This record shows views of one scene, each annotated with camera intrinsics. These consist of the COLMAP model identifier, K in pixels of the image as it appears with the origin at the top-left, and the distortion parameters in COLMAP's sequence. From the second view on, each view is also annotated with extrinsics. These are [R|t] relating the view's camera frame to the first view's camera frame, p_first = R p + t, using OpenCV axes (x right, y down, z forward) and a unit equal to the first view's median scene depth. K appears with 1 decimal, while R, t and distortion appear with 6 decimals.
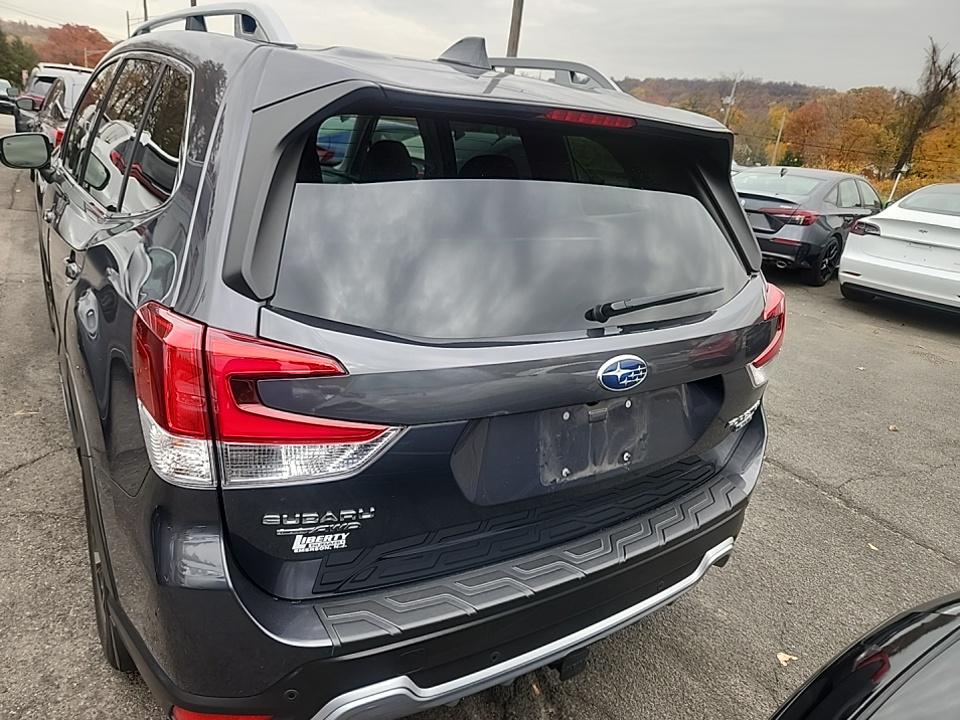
lens RADIAL K [[643.2, 0, 486.8], [0, 643.2, 364.0], [0, 0, 1]] dist [0.052937, -0.045947]
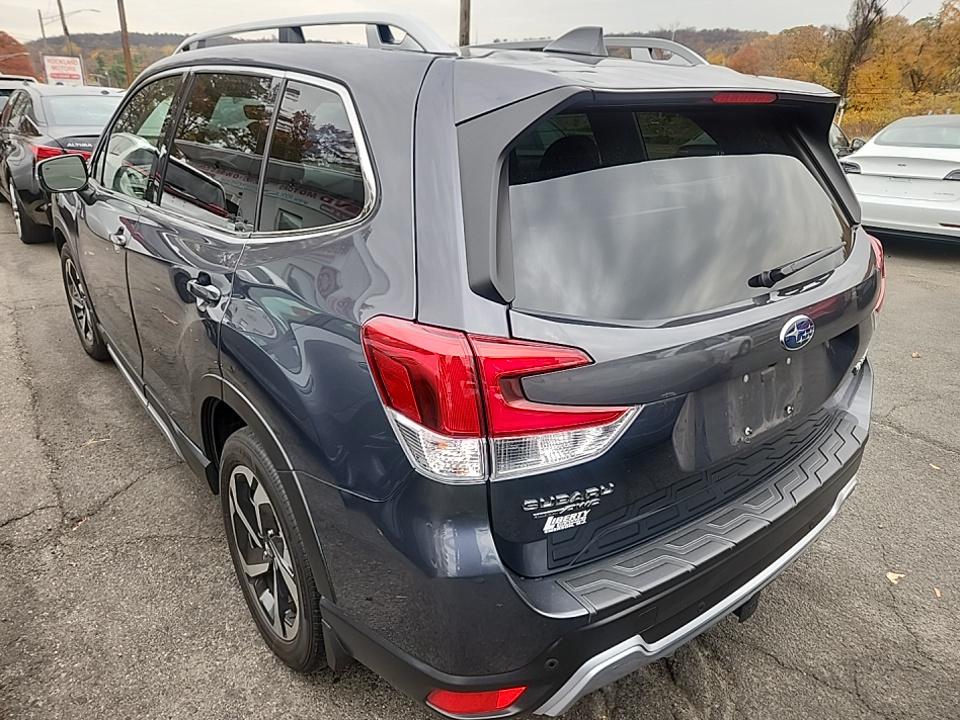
lens RADIAL K [[643.2, 0, 504.4], [0, 643.2, 354.6], [0, 0, 1]] dist [0.052937, -0.045947]
pose [[0.991384, -0.114601, 0.063442, -0.348047], [0.112728, 0.993099, 0.032363, -0.039824], [-0.066713, -0.024932, 0.997461, -0.048296]]
